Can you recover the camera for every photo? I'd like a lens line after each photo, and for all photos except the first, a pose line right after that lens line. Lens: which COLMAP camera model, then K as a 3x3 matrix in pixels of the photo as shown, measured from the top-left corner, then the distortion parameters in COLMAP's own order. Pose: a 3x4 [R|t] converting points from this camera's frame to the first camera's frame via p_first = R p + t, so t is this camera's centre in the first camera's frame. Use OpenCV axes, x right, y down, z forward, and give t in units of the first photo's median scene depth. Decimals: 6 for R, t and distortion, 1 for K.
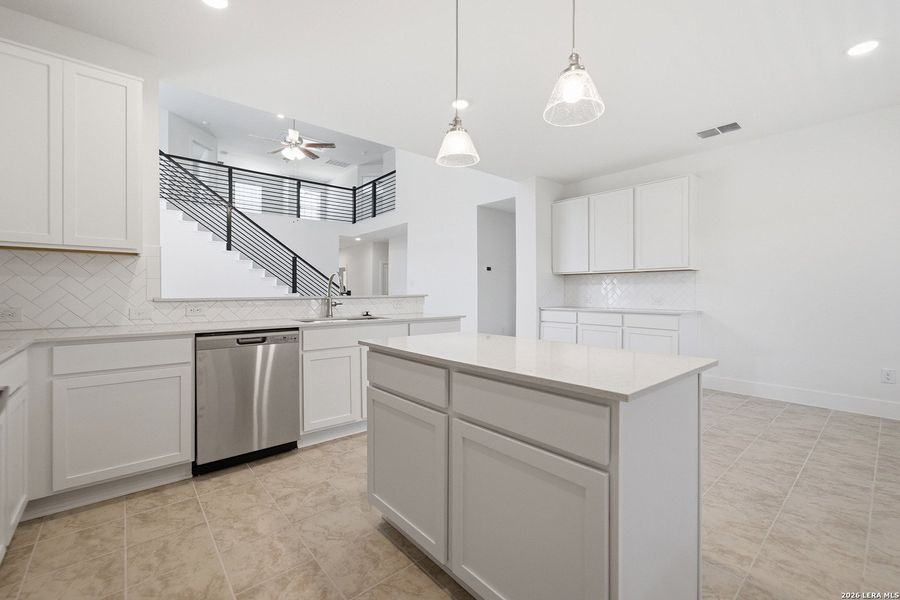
lens RADIAL K [[372.0, 0, 457.0], [0, 372.0, 301.7], [0, 0, 1]] dist [-0.005119, 0.001206]
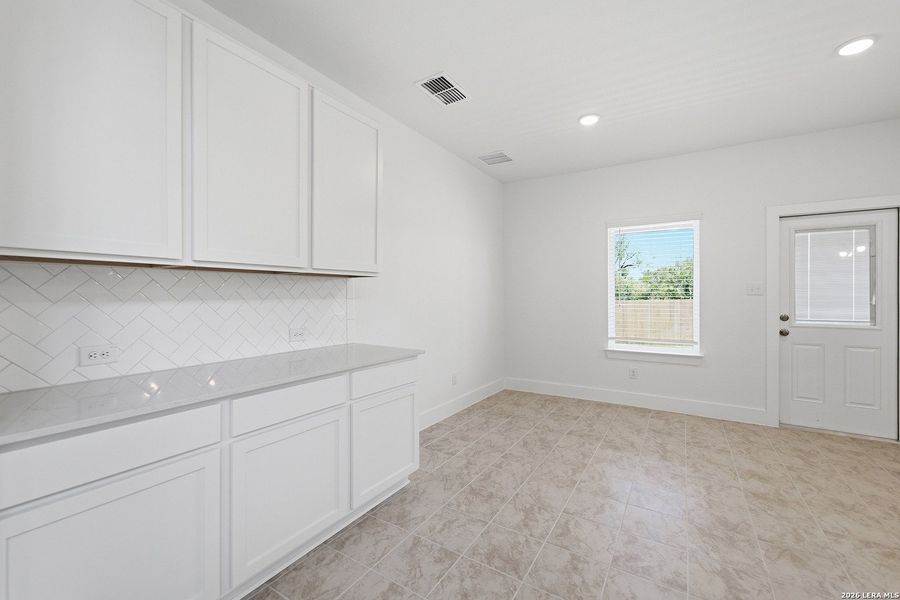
lens RADIAL K [[372.0, 0, 434.0], [0, 372.0, 294.3], [0, 0, 1]] dist [-0.005119, 0.001206]
pose [[-0.279841, -0.000215, 0.960046, 0.012388], [0.020948, 0.999761, 0.006329, -0.123182], [-0.959818, 0.021882, -0.279770, 2.141563]]
